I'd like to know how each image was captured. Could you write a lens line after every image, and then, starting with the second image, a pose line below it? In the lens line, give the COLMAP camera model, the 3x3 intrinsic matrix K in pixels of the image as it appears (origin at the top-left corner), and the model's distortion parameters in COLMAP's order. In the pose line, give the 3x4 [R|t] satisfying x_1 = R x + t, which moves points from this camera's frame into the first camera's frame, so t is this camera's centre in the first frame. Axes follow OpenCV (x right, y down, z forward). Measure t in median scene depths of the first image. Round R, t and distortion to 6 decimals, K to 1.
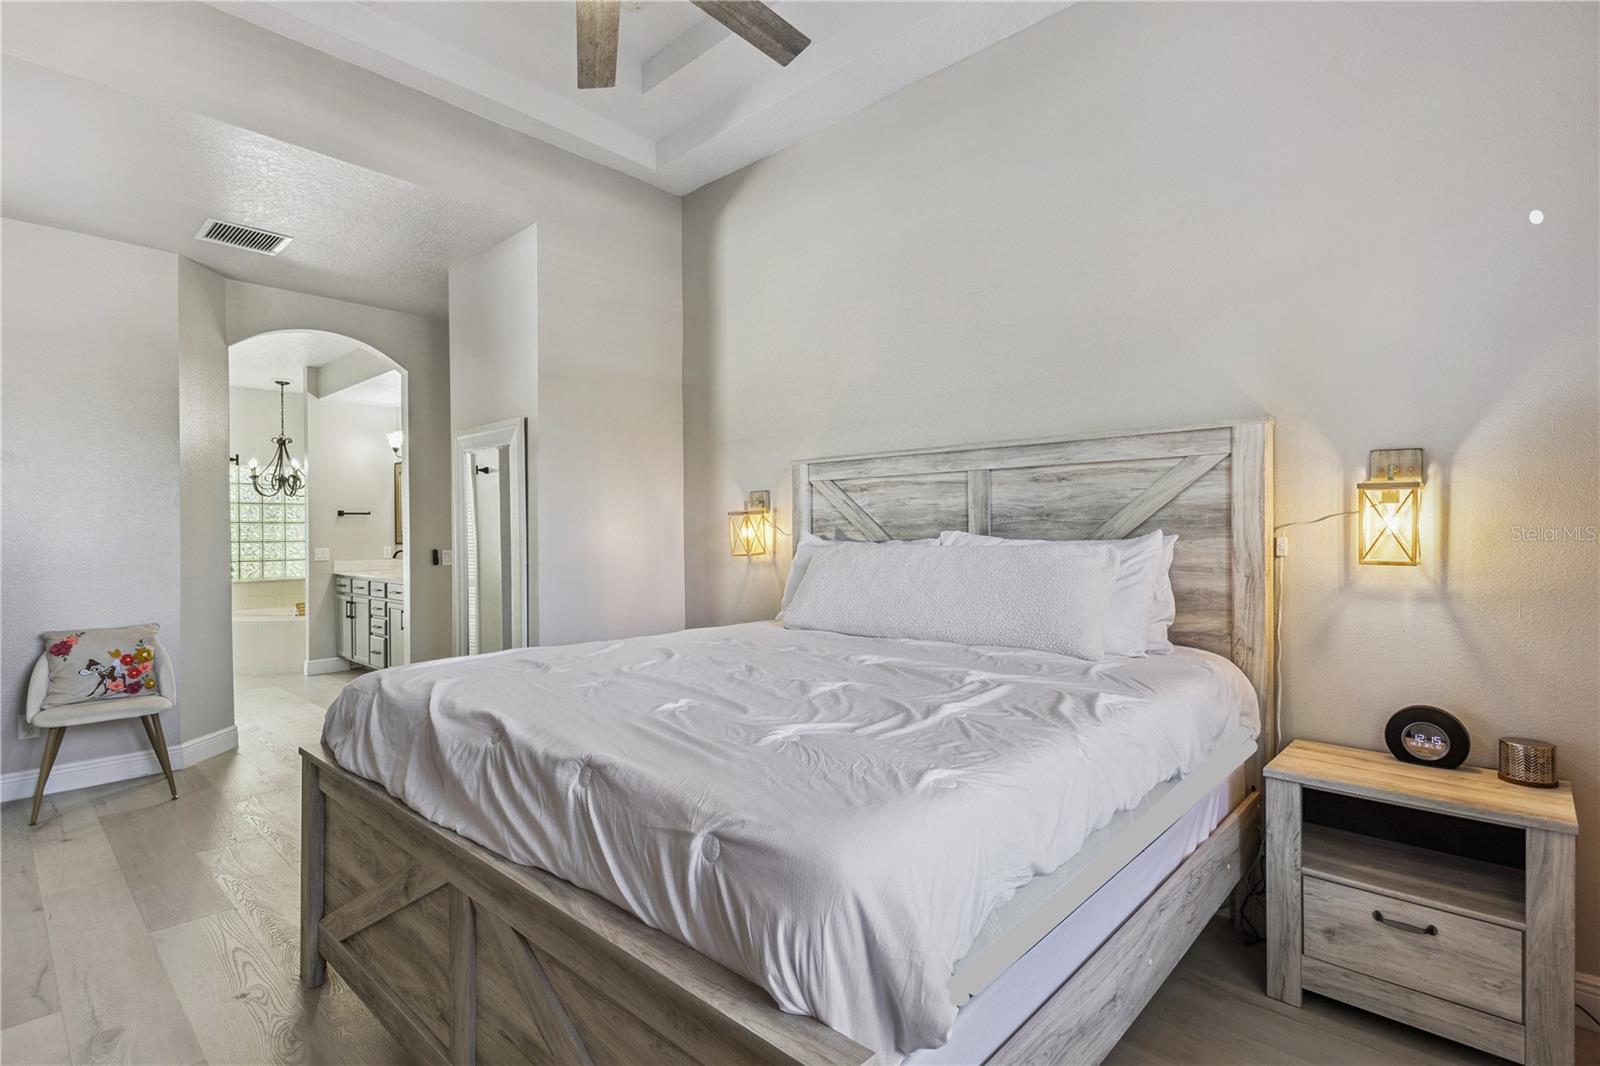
lens RADIAL K [[802.5, 0, 801.5], [0, 802.5, 520.1], [0, 0, 1]] dist [0.036314, 0.000607]
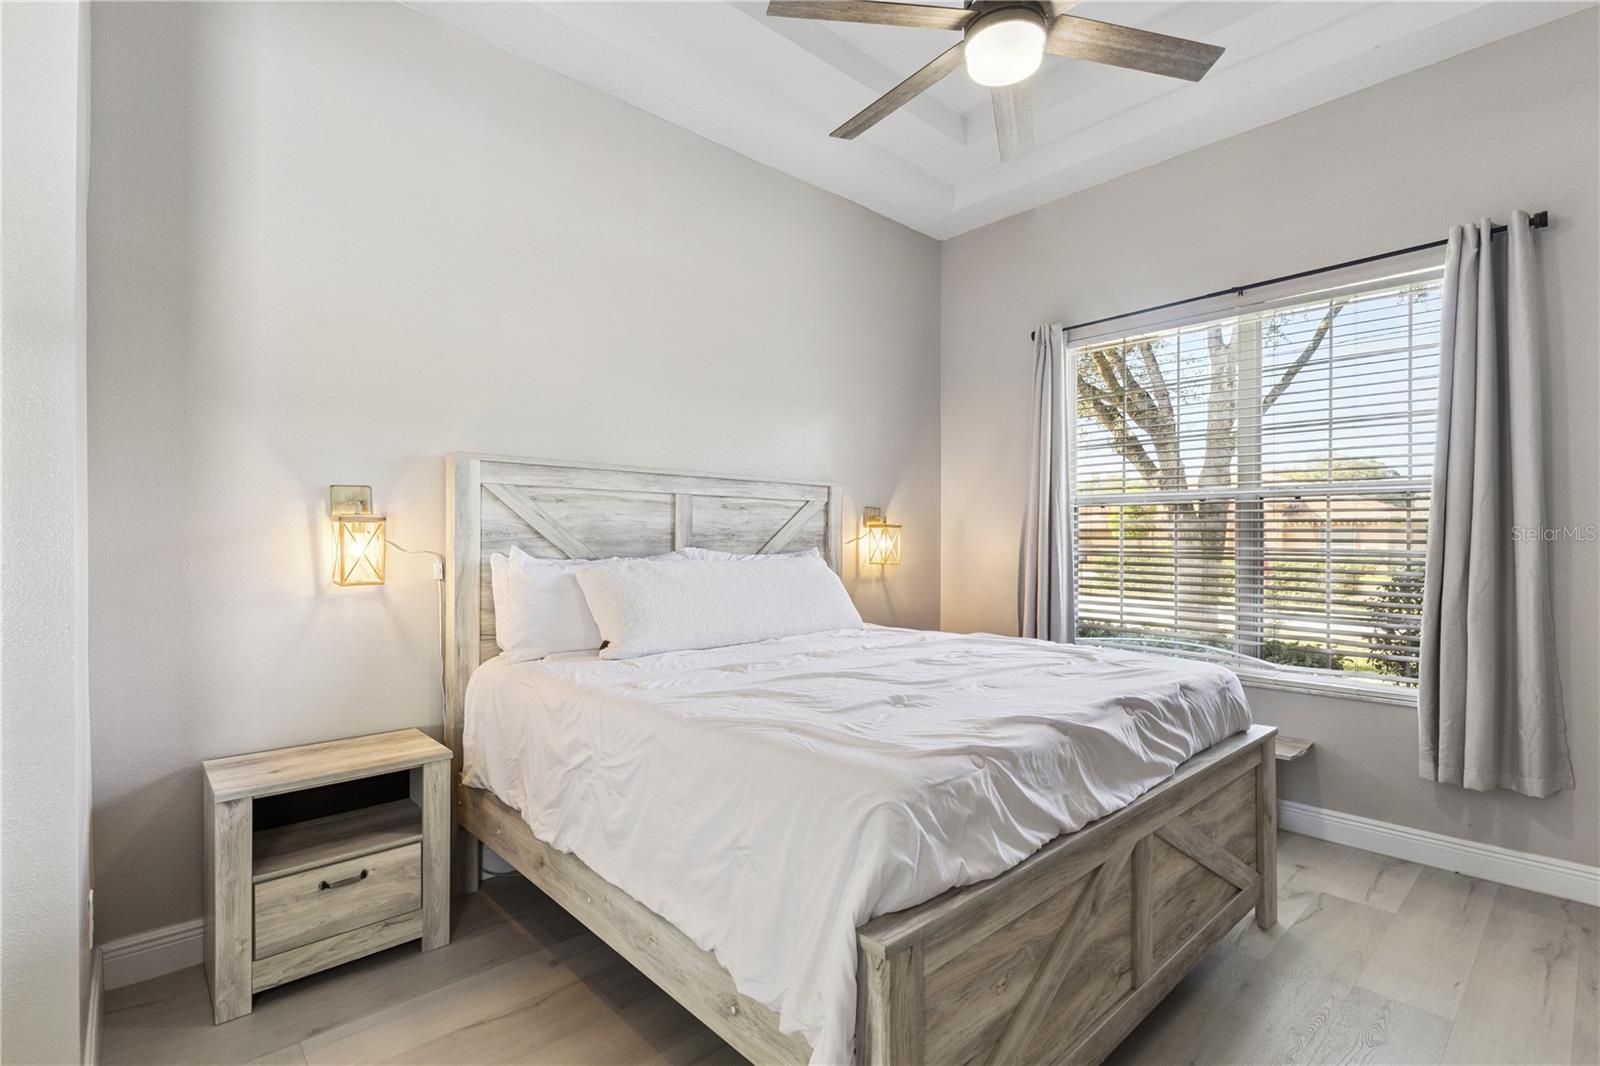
lens RADIAL K [[741.4, 0, 802.1], [0, 741.4, 545.3], [0, 0, 1]] dist [0.000175, 0.000609]
pose [[0.056544, 0.007659, 0.998371, -0.894261], [-0.011634, 0.999908, -0.007011, 0.017478], [-0.998332, -0.011218, 0.056628, 0.839687]]
